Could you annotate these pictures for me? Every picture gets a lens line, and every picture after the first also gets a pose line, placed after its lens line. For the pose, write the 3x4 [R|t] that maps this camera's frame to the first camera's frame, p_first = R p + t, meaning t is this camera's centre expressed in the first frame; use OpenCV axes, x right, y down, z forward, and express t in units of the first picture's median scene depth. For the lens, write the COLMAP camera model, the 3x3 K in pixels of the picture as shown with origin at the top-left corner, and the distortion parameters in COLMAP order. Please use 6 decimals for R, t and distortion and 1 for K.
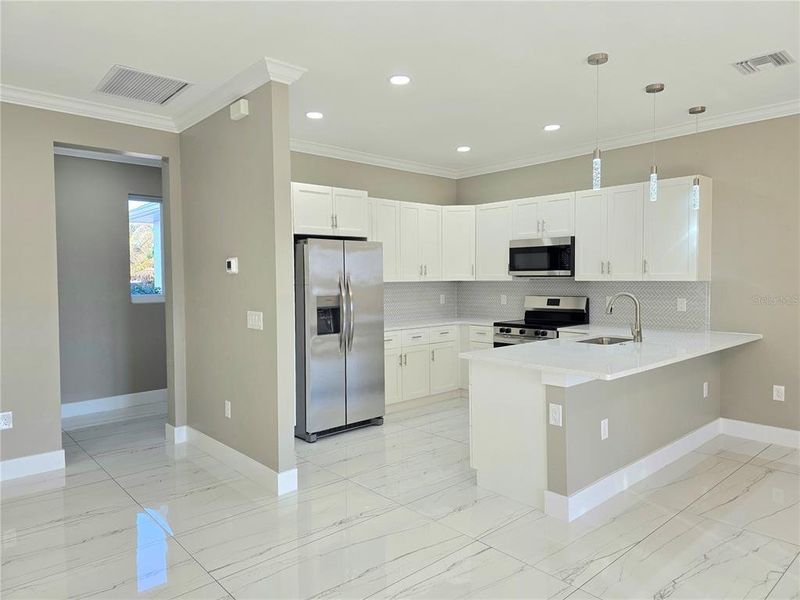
lens RADIAL K [[533.0, 0, 402.9], [0, 533.0, 290.4], [0, 0, 1]] dist [0.079933, -0.086715]
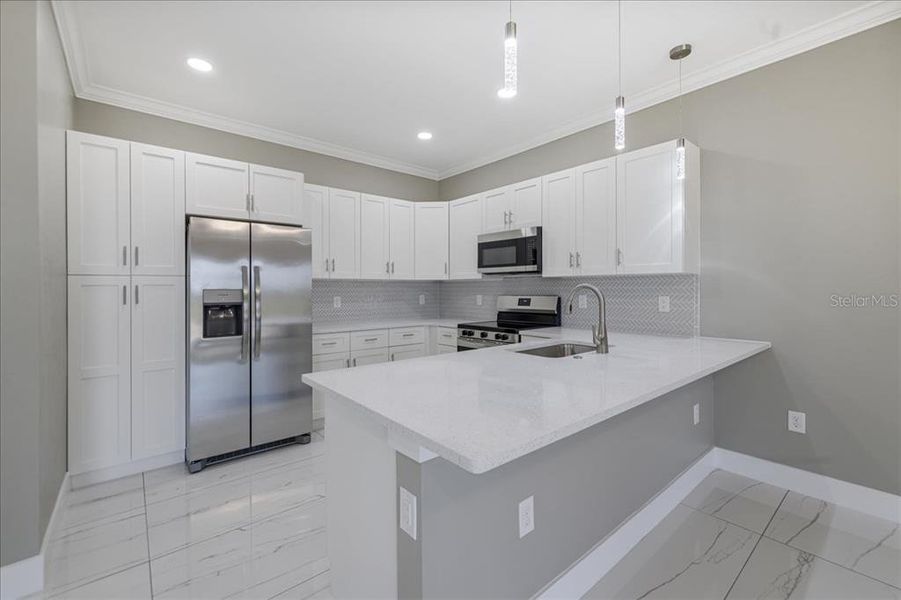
lens RADIAL K [[382.7, 0, 450.8], [0, 382.7, 286.8], [0, 0, 1]] dist [0.003116, 0.000173]
pose [[0.999210, 0.005902, -0.039311, 0.201489], [-0.007232, 0.999403, -0.033783, 0.020962], [0.039088, 0.034041, 0.998656, 0.381904]]
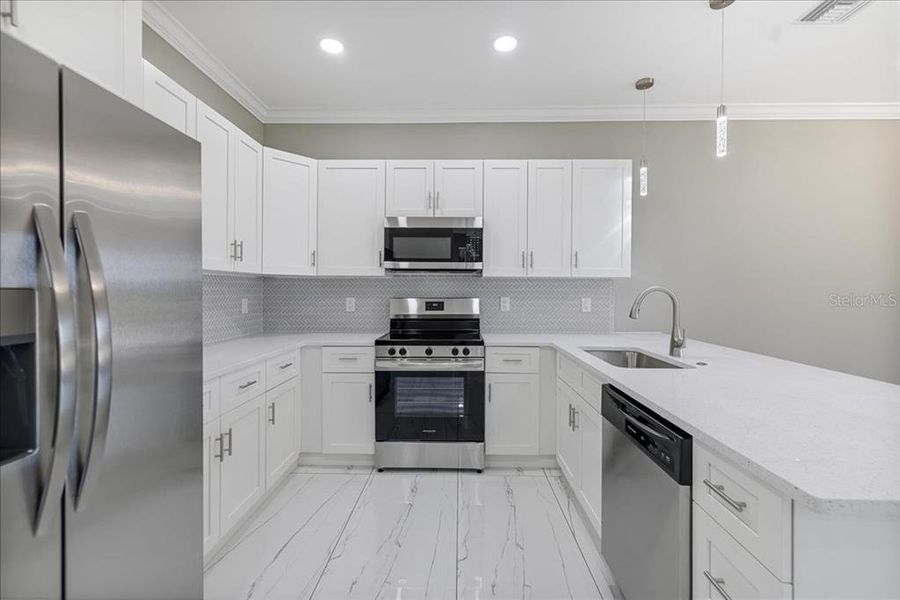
lens RADIAL K [[381.5, 0, 450.8], [0, 381.5, 293.5], [0, 0, 1]] dist [-0.000551, -0.000034]
pose [[0.691416, 0.007082, 0.722422, -0.103491], [0.009618, 0.999773, -0.019007, 0.016309], [-0.722393, 0.020090, 0.691191, 0.680389]]
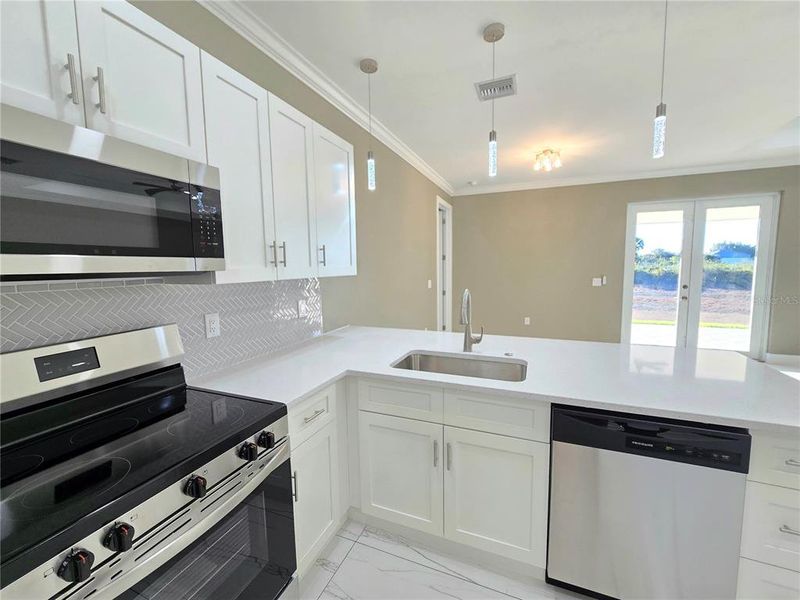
lens RADIAL K [[327.9, 0, 400.9], [0, 327.9, 297.5], [0, 0, 1]] dist [-0.001573, -0.000152]
pose [[-0.424018, -0.069832, 0.902957, 0.042810], [0.050612, 0.993638, 0.100612, -0.026631], [-0.904238, 0.088361, -0.417786, 1.008144]]
